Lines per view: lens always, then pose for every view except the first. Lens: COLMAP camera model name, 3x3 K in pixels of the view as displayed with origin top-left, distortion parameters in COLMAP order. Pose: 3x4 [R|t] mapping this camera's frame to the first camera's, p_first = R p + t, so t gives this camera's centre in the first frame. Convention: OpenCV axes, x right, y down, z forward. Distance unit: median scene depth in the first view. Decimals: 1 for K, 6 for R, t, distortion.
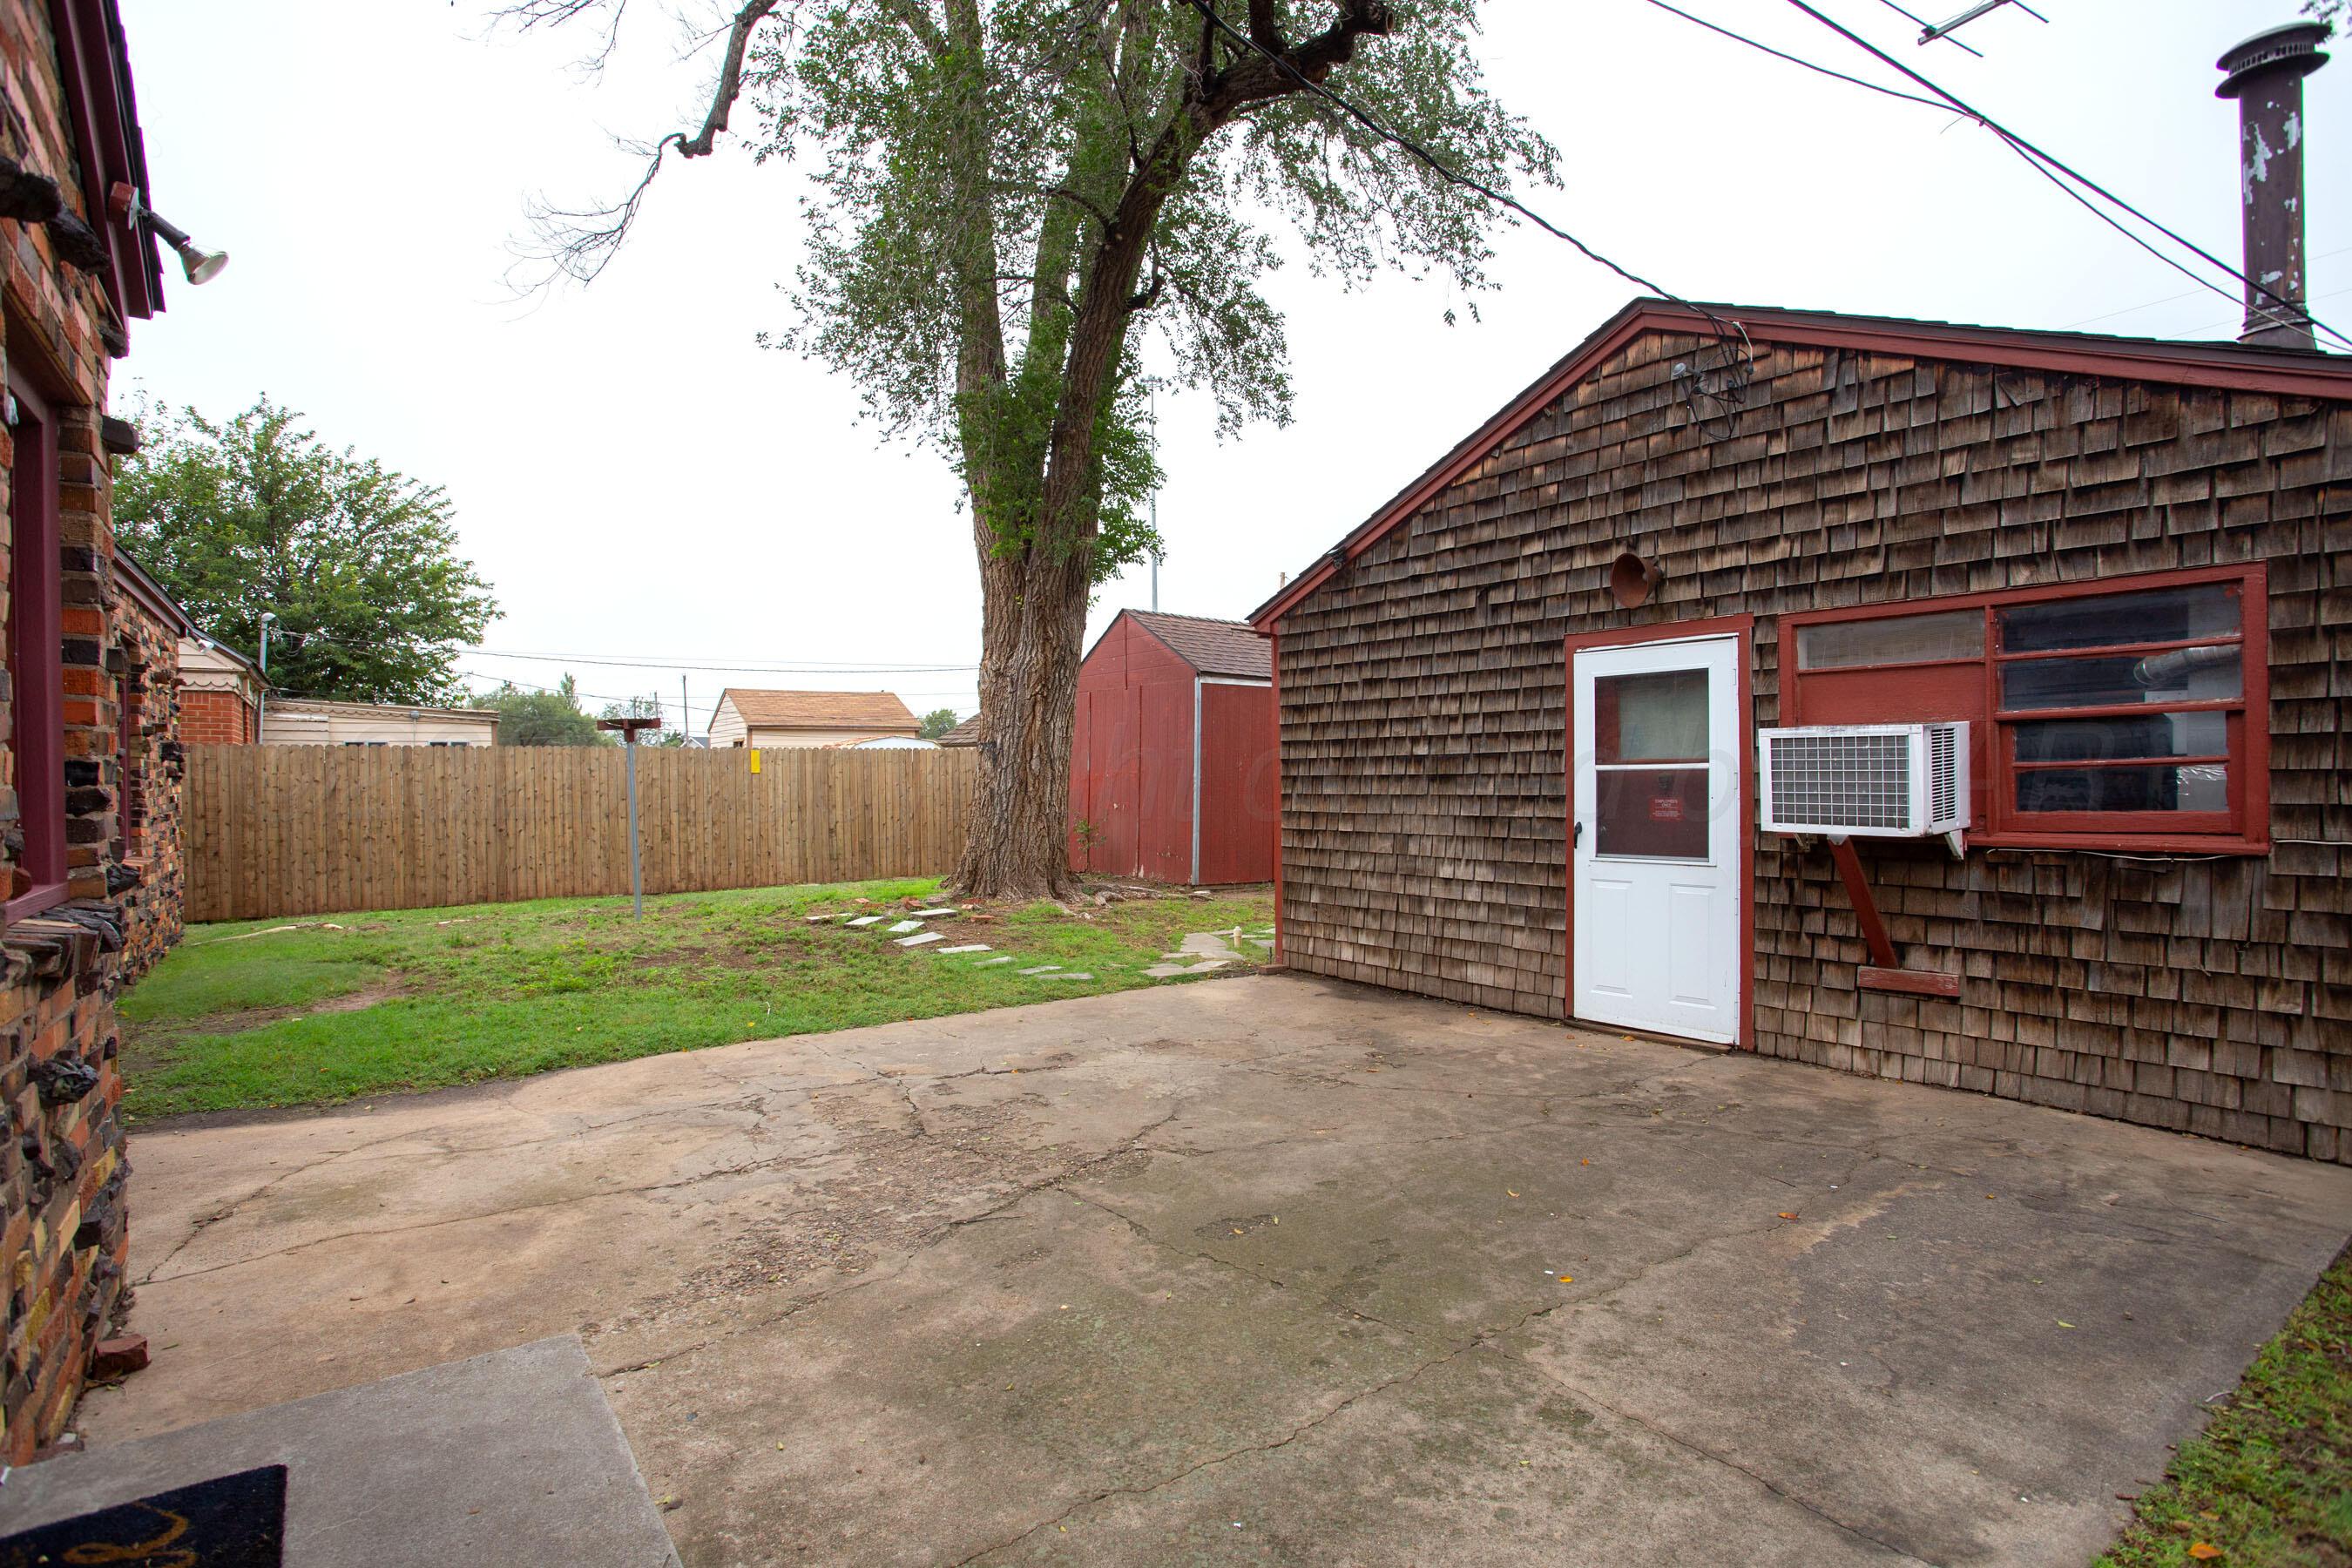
lens RADIAL K [[1161.3, 0, 1180.4], [0, 1161.3, 785.3], [0, 0, 1]] dist [-0.054190, 0.010258]
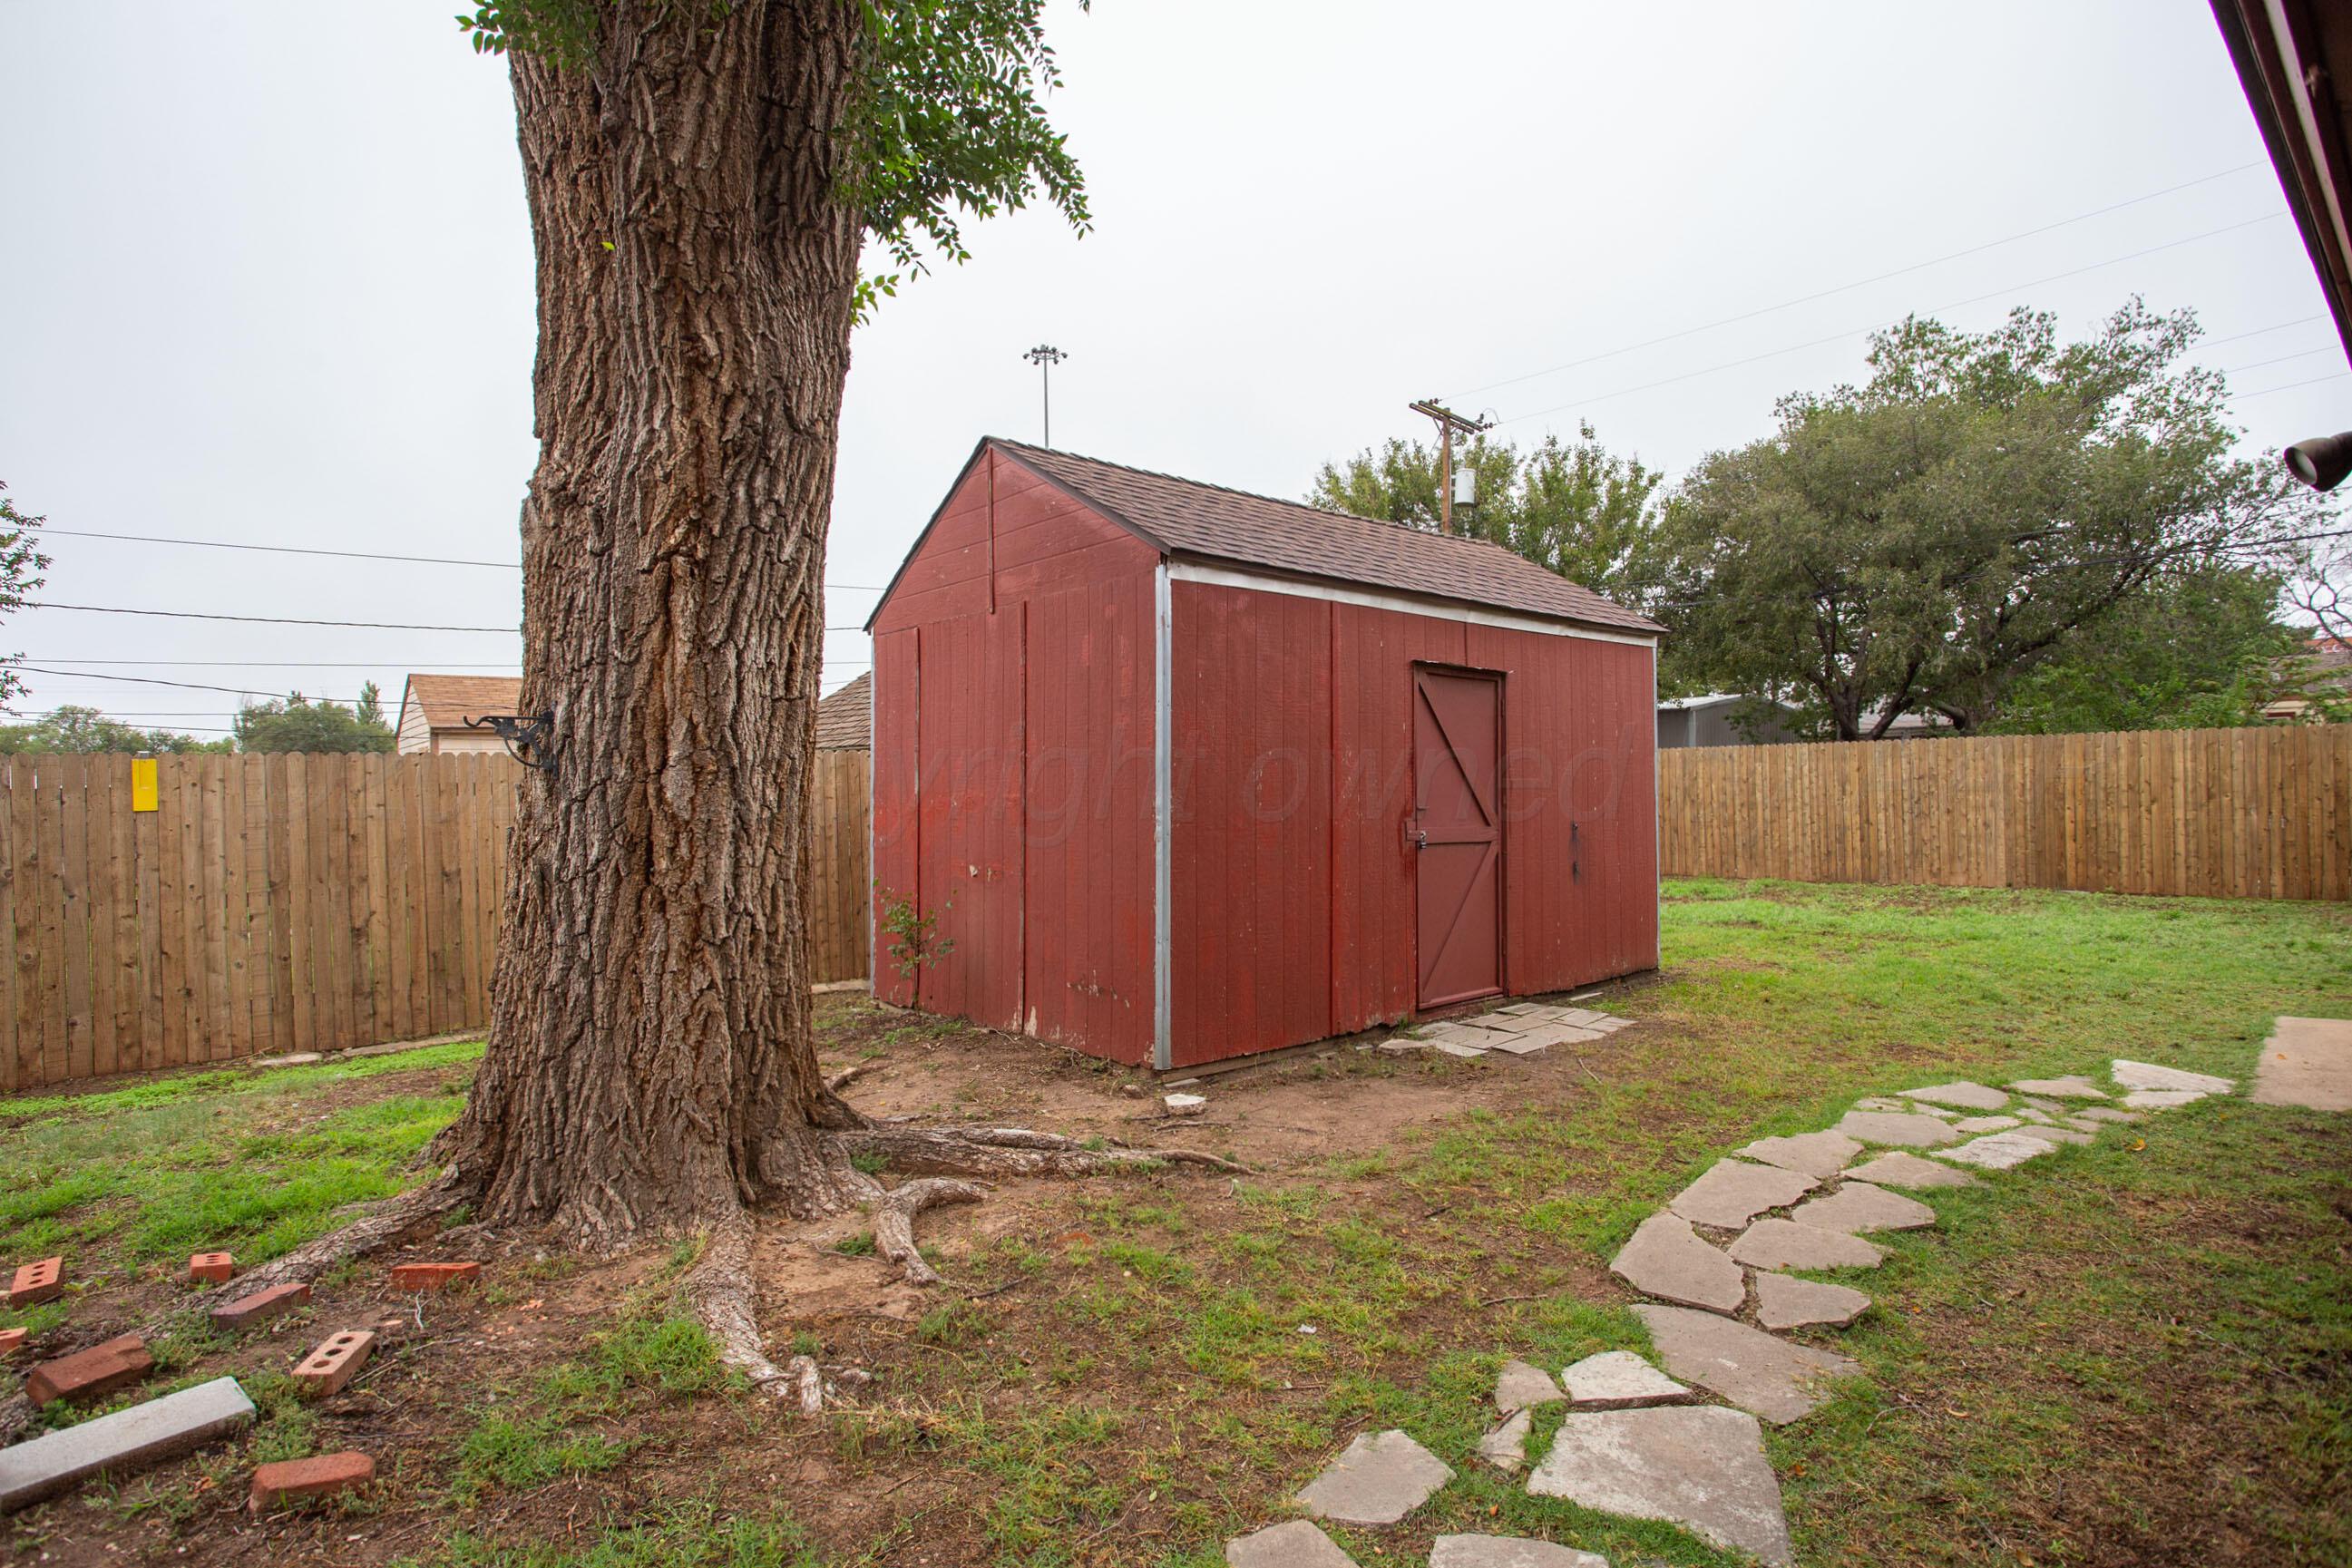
lens RADIAL K [[1161.2, 0, 1168.6], [0, 1161.2, 783.9], [0, 0, 1]] dist [-0.054190, 0.010258]
pose [[0.996919, -0.013759, 0.077223, -0.015595], [0.014792, 0.999808, -0.012828, -0.010704], [-0.077032, 0.013930, 0.996931, 0.593051]]
